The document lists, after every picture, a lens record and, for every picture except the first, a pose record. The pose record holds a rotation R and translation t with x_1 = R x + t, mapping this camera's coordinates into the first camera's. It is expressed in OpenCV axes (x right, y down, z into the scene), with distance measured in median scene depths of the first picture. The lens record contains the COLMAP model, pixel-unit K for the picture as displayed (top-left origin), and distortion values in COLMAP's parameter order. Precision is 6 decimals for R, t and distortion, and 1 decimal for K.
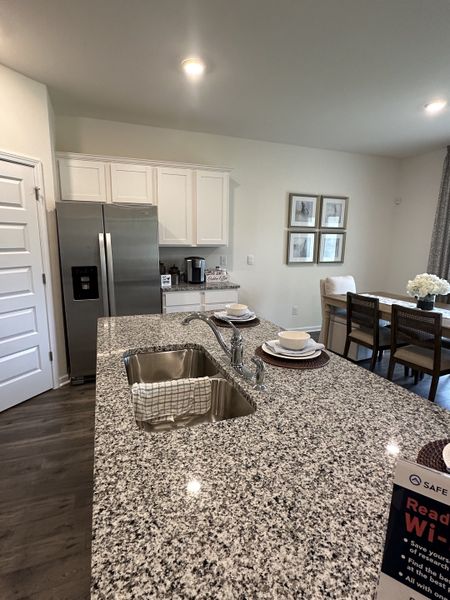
lens RADIAL K [[315.2, 0, 223.3], [0, 315.2, 299.6], [0, 0, 1]] dist [0.003659, -0.000651]
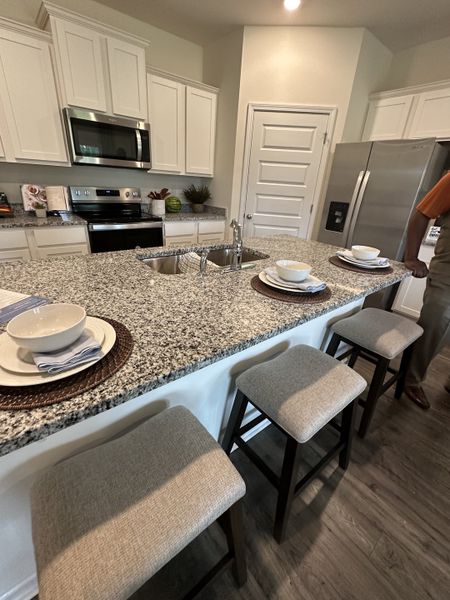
lens RADIAL K [[263.6, 0, 227.2], [0, 263.6, 299.8], [0, 0, 1]] dist [-0.003245, 0.001420]
pose [[0.314090, 0.396168, -0.862785, 0.712275], [-0.236683, 0.912757, 0.332951, -0.000604], [0.919417, 0.099630, 0.380454, 0.465398]]
